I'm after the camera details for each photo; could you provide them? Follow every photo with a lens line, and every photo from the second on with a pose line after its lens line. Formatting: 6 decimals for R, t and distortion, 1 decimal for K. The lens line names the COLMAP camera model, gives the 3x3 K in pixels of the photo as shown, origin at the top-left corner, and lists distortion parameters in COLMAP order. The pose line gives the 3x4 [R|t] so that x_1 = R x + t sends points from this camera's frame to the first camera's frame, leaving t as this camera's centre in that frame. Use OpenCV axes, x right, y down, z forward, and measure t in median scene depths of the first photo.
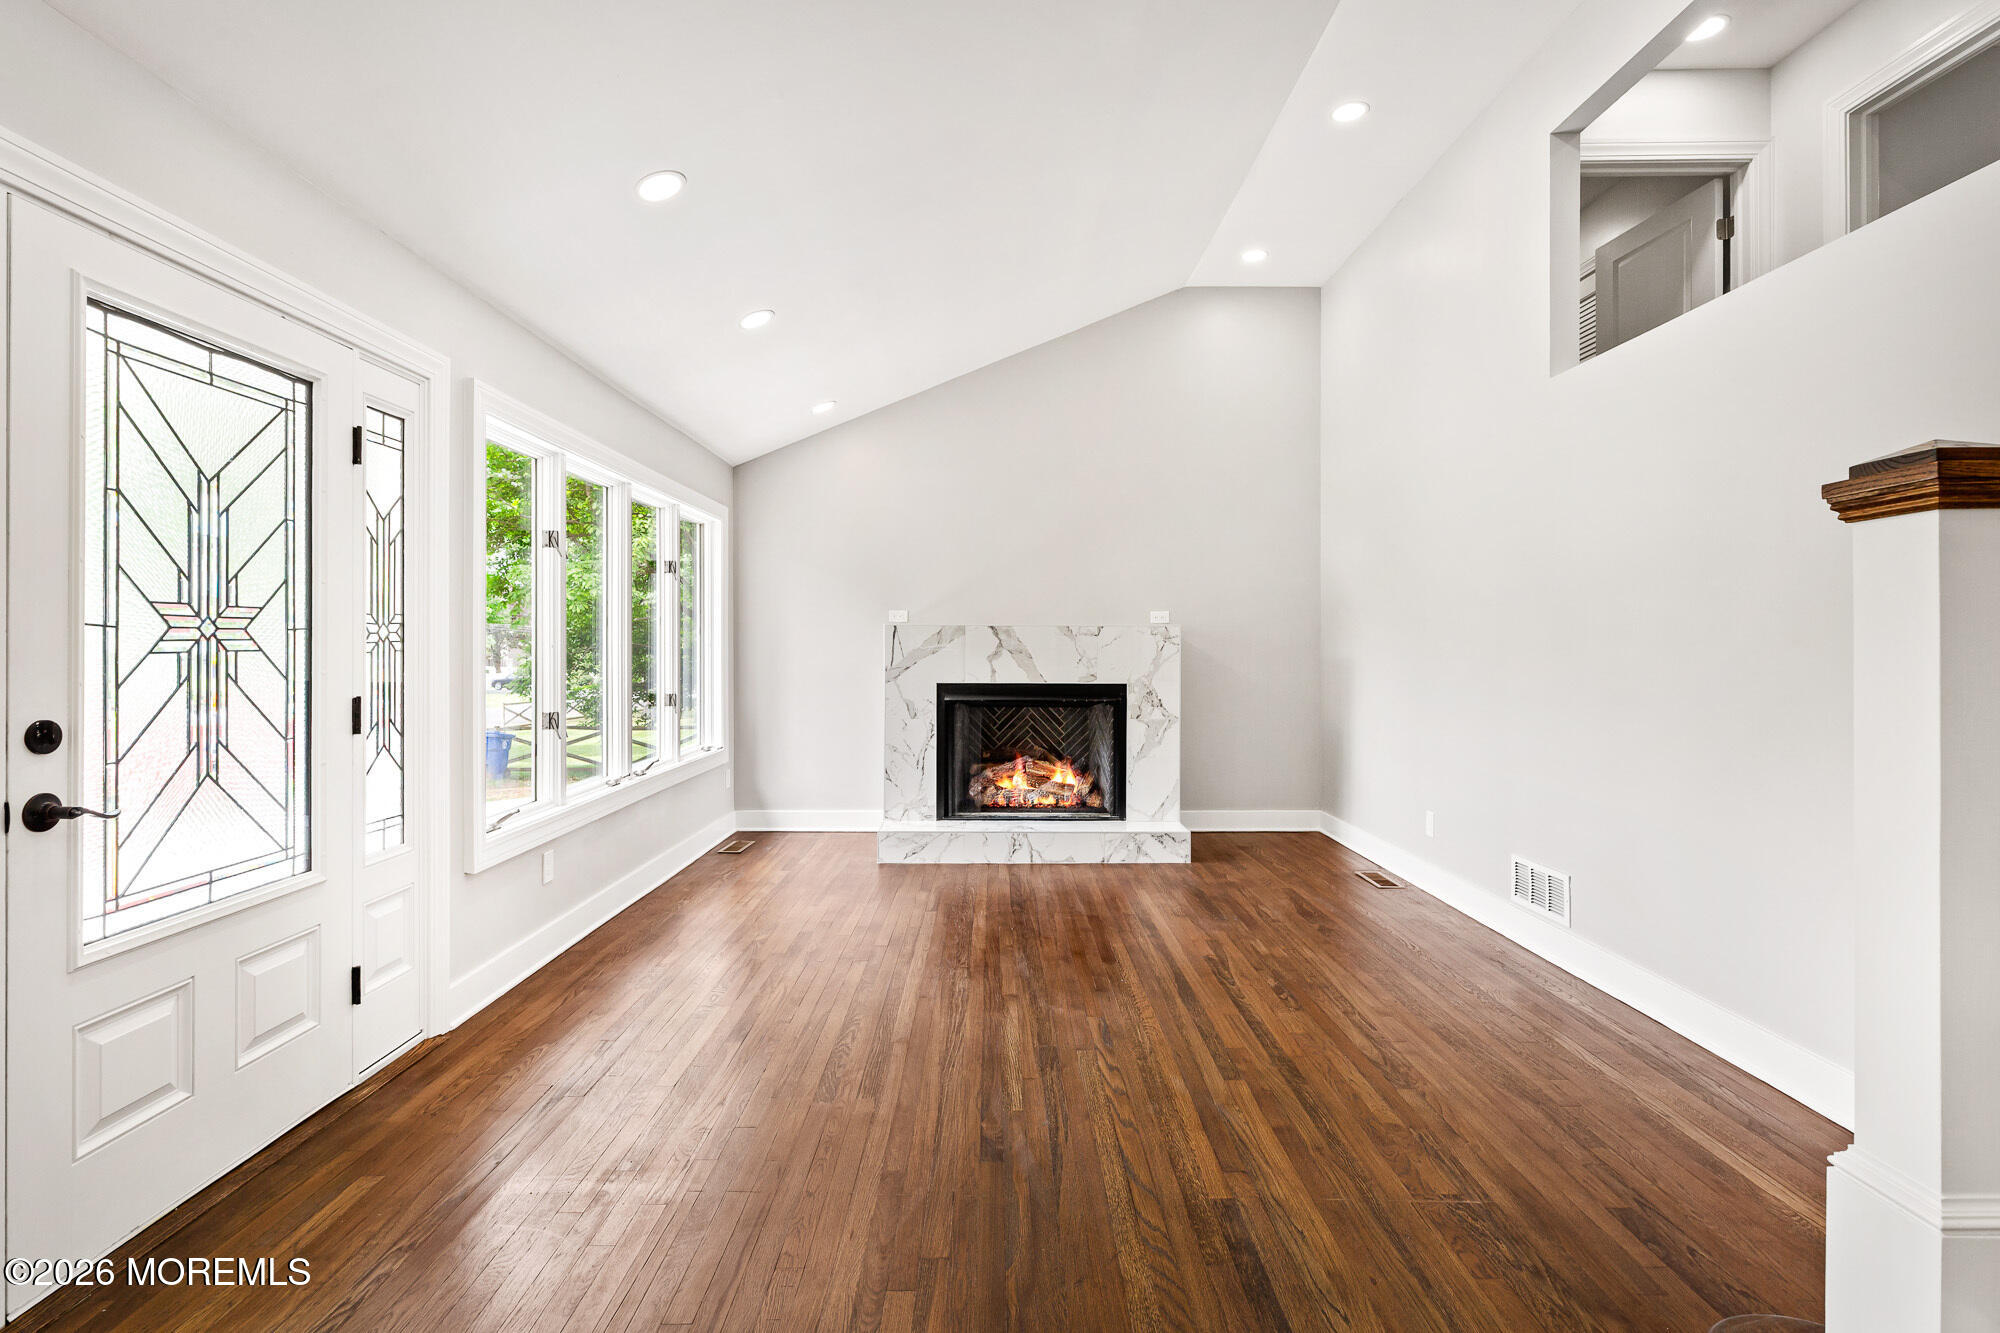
lens RADIAL K [[958.8, 0, 995.4], [0, 958.8, 640.8], [0, 0, 1]] dist [-0.003153, 0.000373]
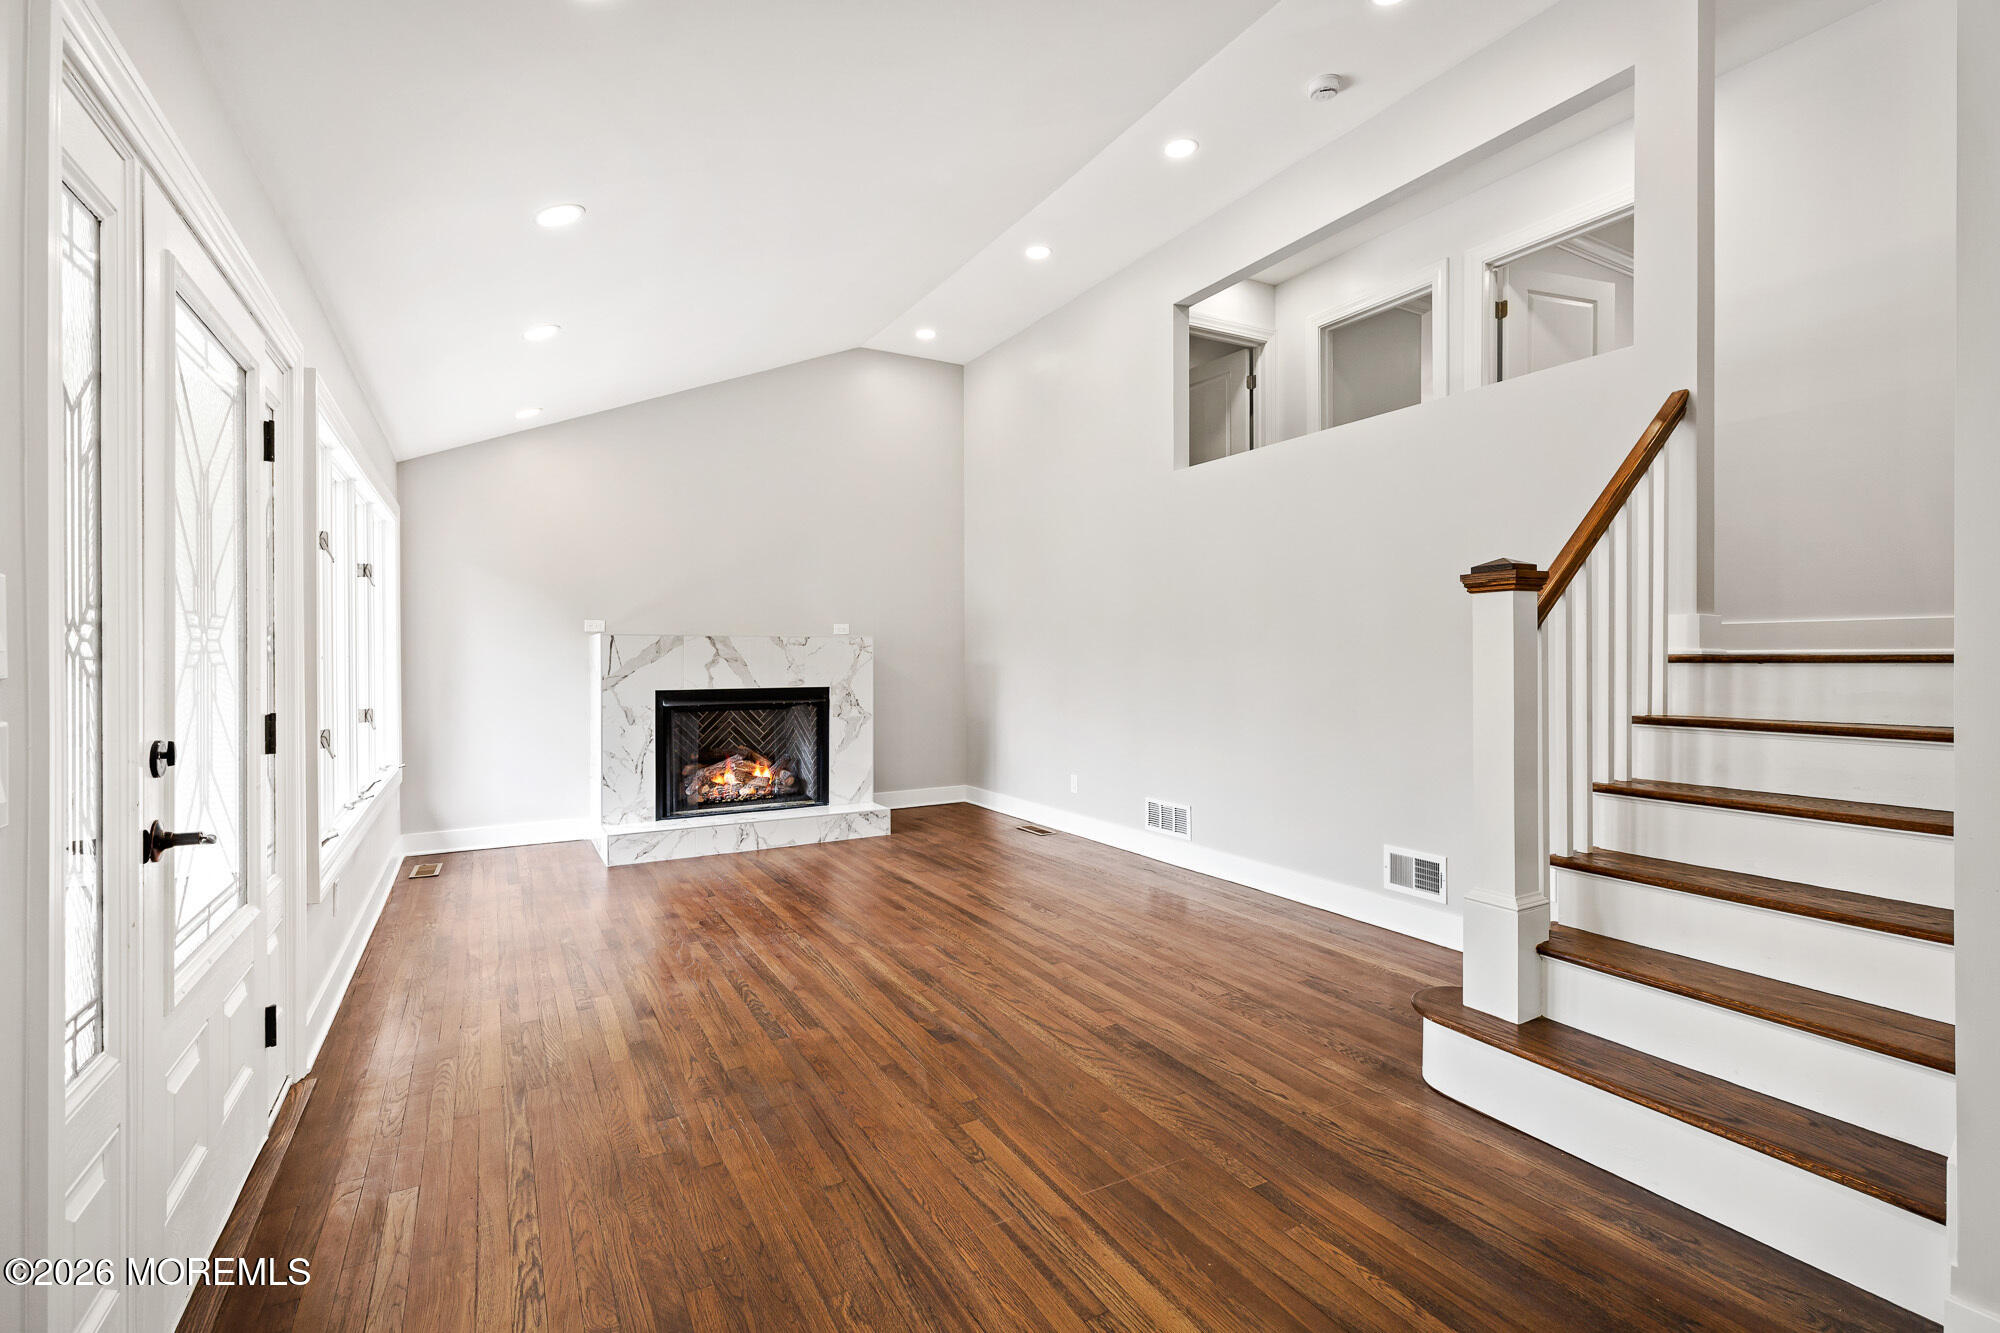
lens RADIAL K [[902.6, 0, 1004.6], [0, 902.6, 652.0], [0, 0, 1]] dist [0.002487, 0.000139]
pose [[0.866382, -0.003425, 0.499370, -0.230204], [0.001768, 0.999991, 0.003790, -0.000898], [-0.499378, -0.002401, 0.866381, -0.049578]]
